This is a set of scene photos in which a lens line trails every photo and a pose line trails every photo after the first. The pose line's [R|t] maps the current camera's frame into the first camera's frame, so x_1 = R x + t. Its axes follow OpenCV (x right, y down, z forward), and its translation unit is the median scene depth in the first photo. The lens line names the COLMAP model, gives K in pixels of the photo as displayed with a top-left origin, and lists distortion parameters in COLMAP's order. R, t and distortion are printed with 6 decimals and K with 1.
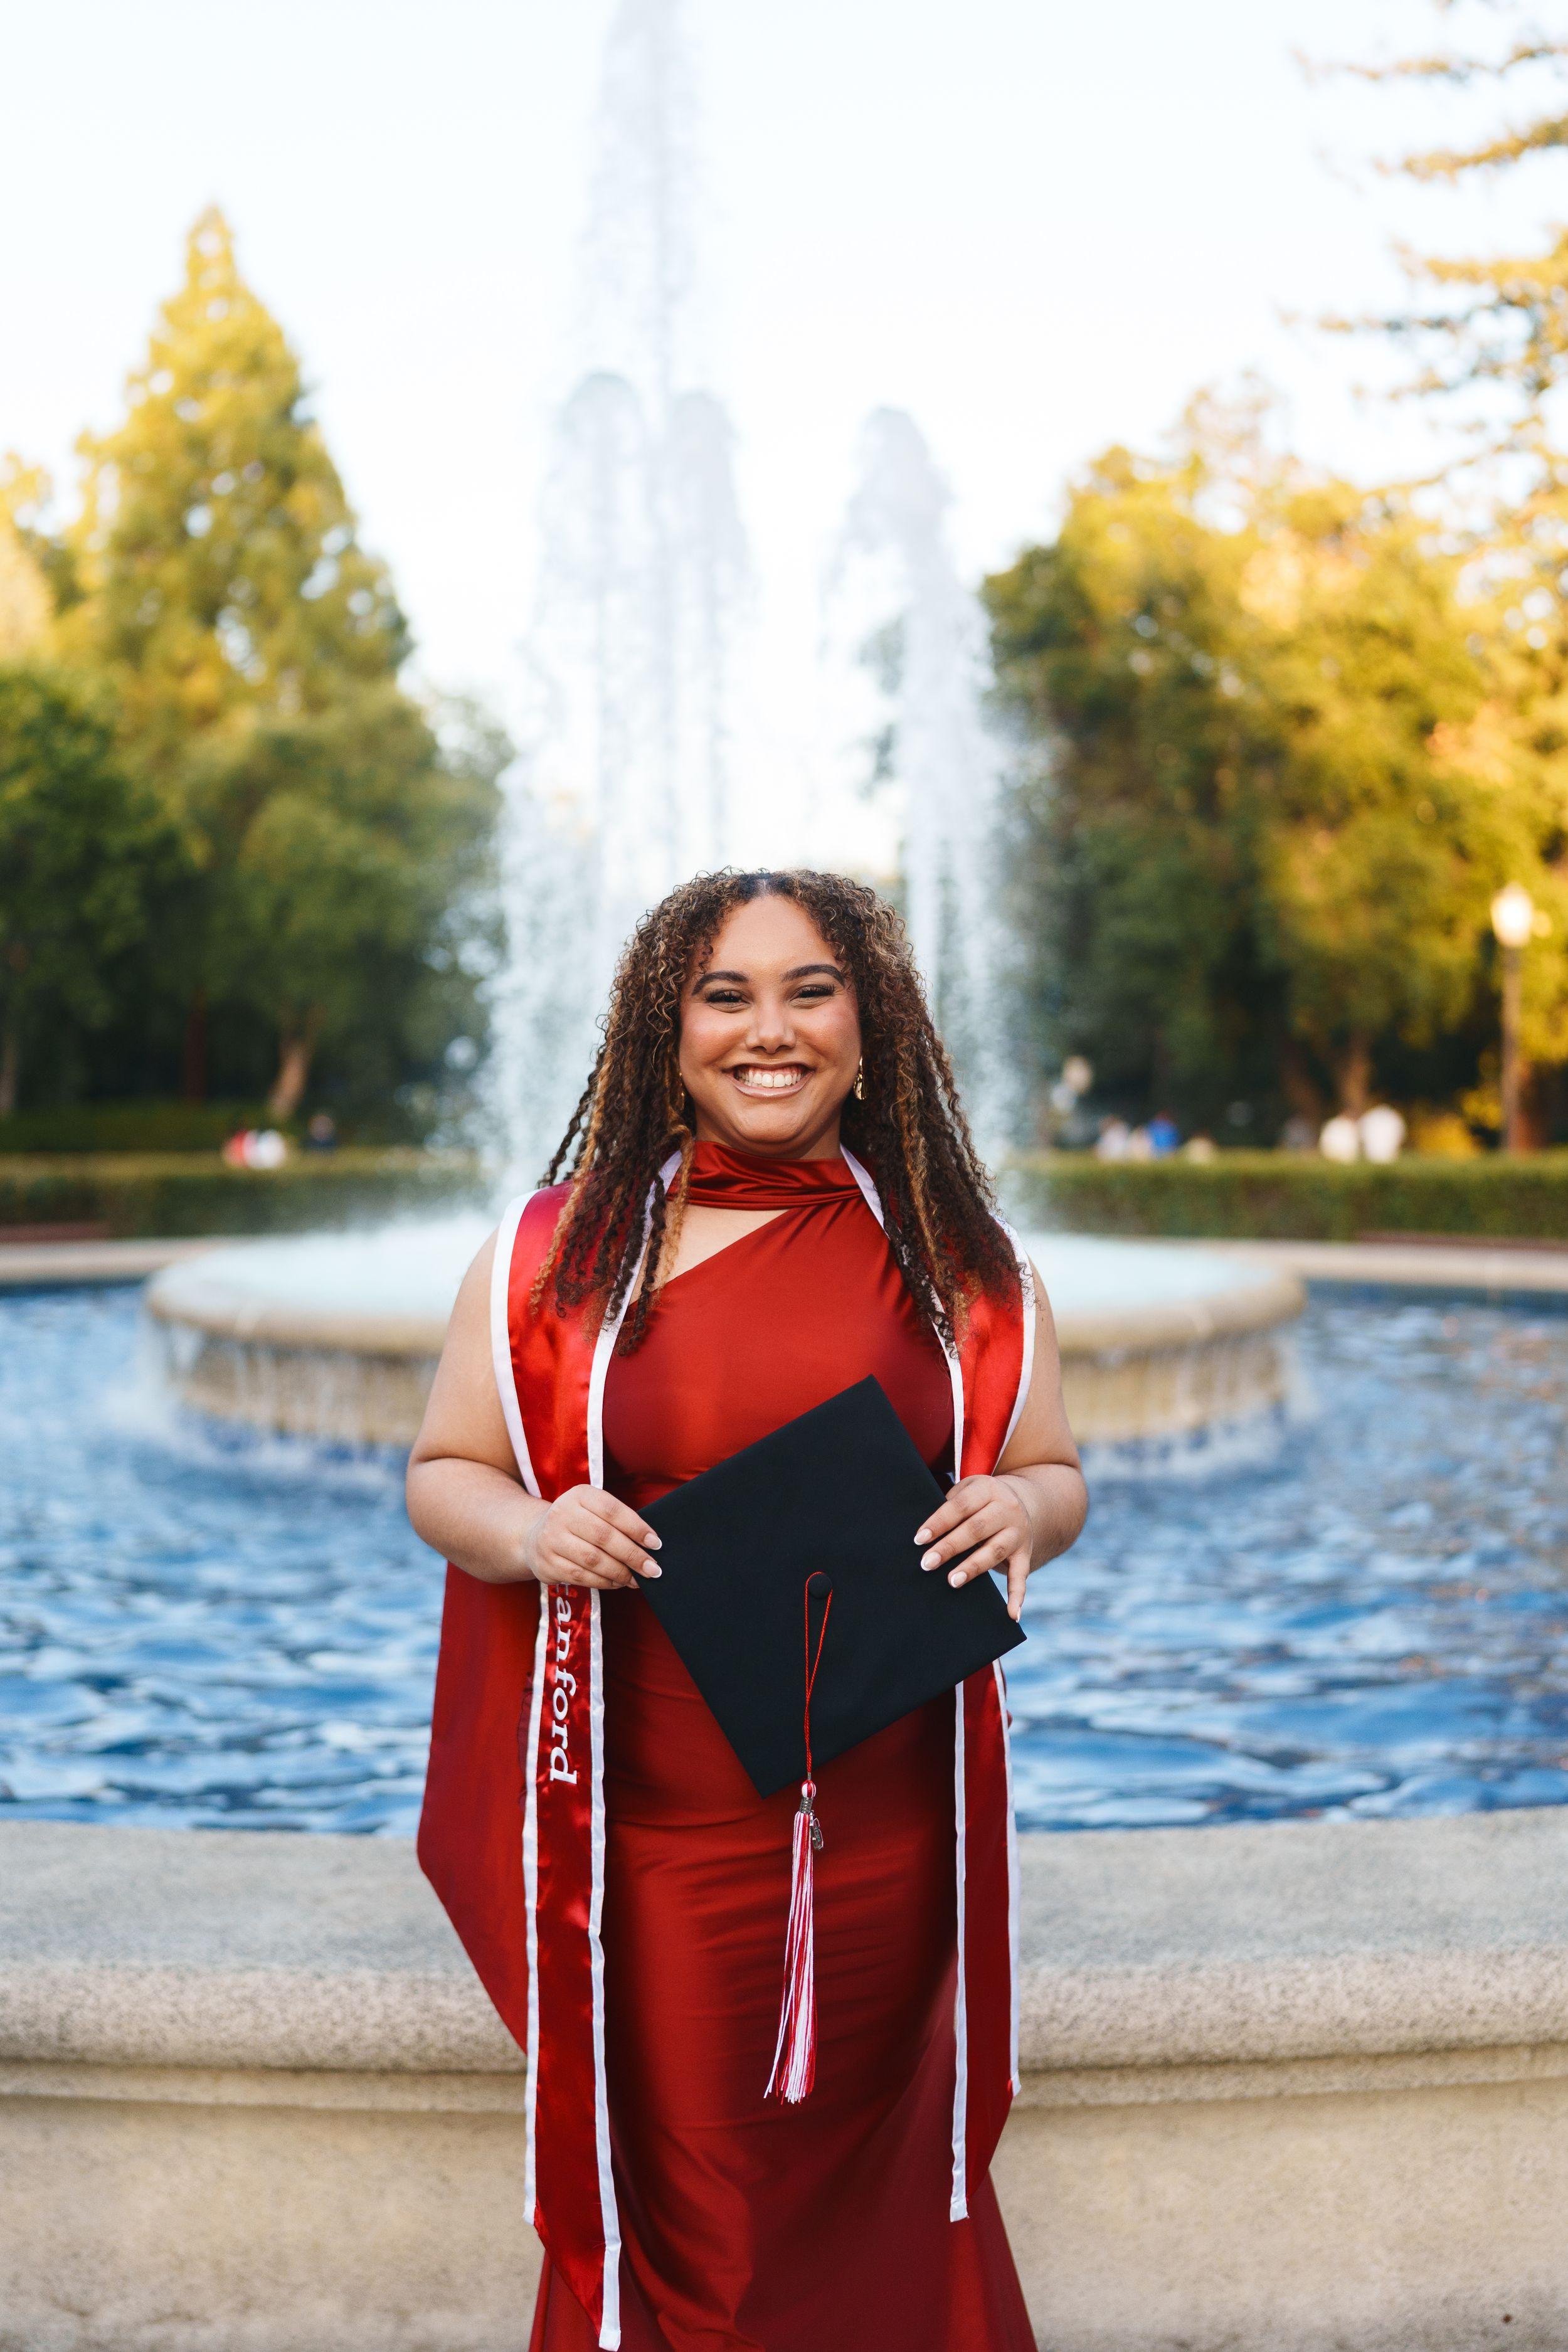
lens RADIAL K [[2598.9, 0, 833.9], [0, 2598.9, 1177.3], [0, 0, 1]] dist [-0.039268, -0.026676]
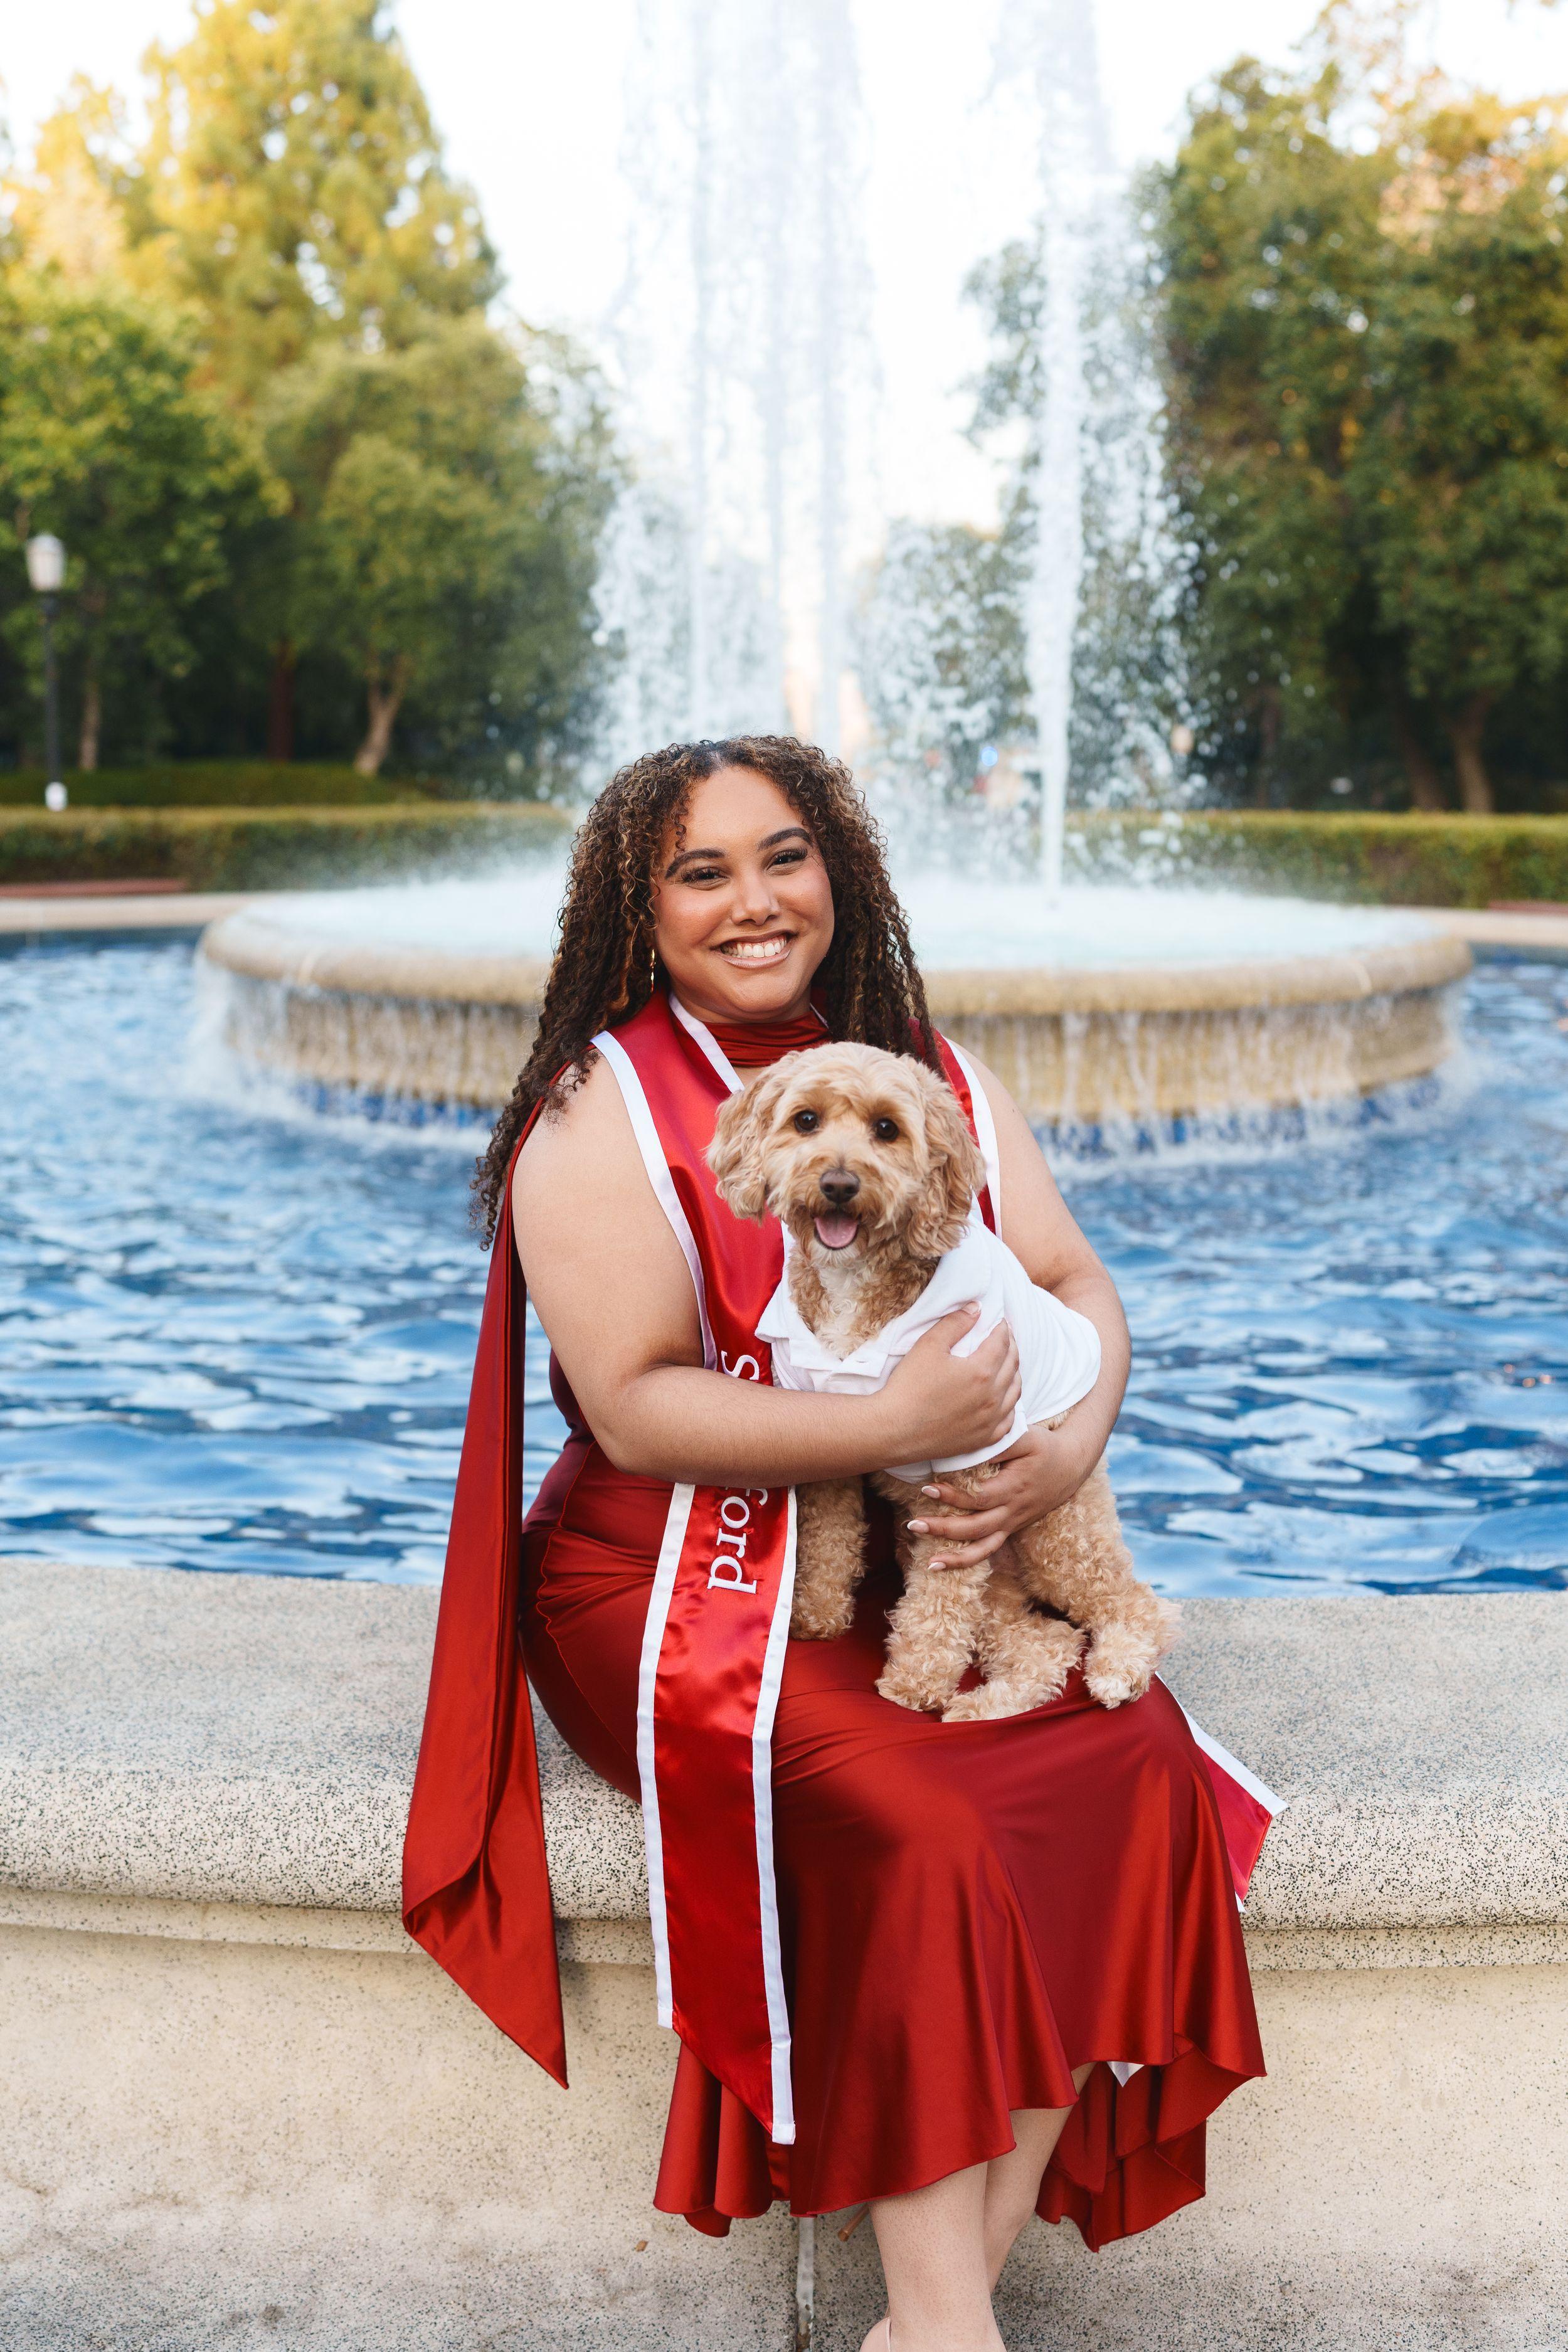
lens RADIAL K [[2353.4, 0, 784.0], [0, 2353.4, 1176.0], [0, 0, 1]] dist [-0.003626, -0.006333]
pose [[0.998729, 0.014605, -0.048239, -0.013863], [-0.008411, 0.991970, 0.126193, 0.016448], [0.049695, -0.125627, 0.990832, 0.129750]]
